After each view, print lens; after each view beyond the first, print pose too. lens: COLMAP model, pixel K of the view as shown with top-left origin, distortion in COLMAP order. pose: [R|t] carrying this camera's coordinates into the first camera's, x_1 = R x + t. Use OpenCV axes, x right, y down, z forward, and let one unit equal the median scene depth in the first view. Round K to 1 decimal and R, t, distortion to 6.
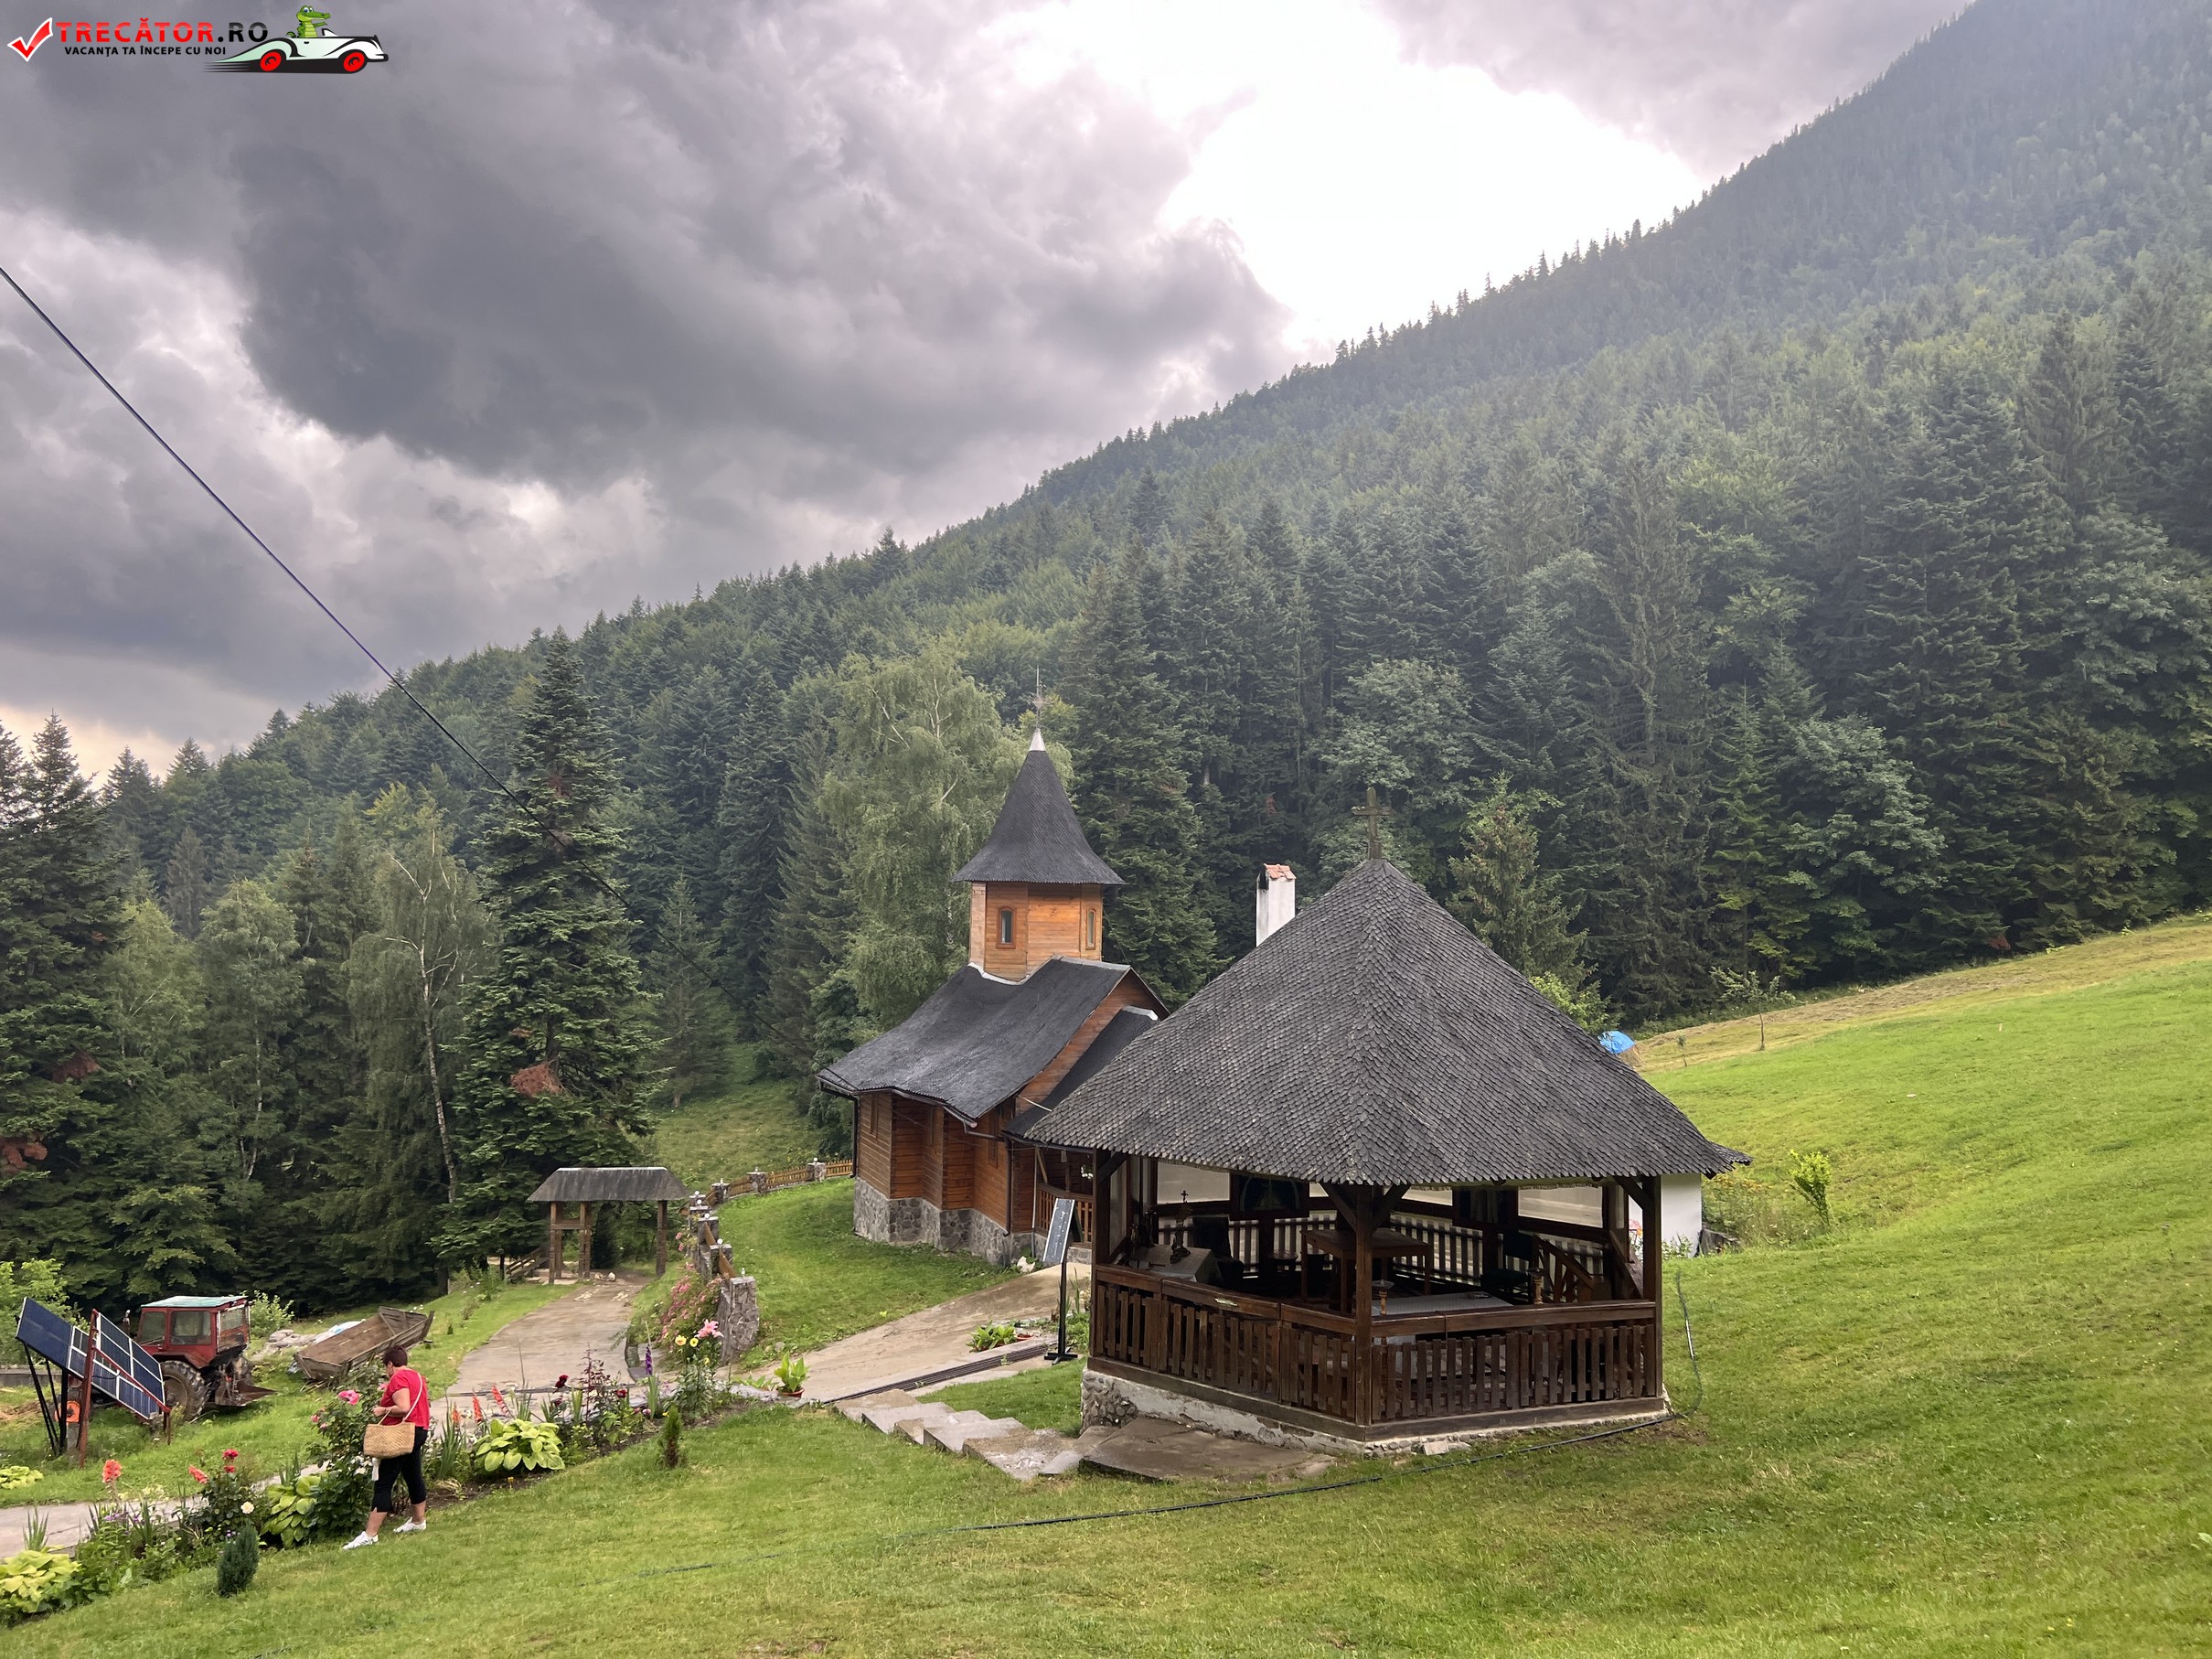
lens RADIAL K [[1624.9, 0, 1129.8], [0, 1624.9, 816.7], [0, 0, 1]] dist [0.001417, -0.007708]
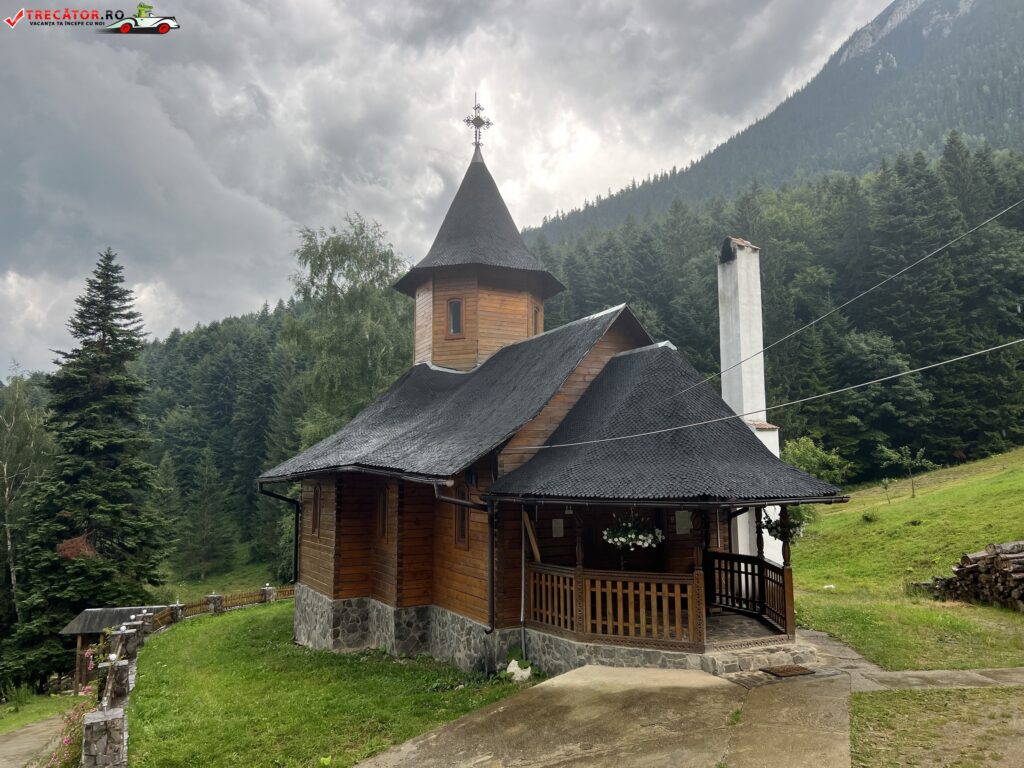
lens RADIAL K [[752.2, 0, 523.0], [0, 752.2, 378.1], [0, 0, 1]] dist [0.001417, -0.007708]
pose [[0.994316, -0.006716, 0.106262, -0.034249], [0.016081, 0.996033, -0.087518, 0.059530], [-0.105252, 0.088729, 0.990479, 0.223406]]
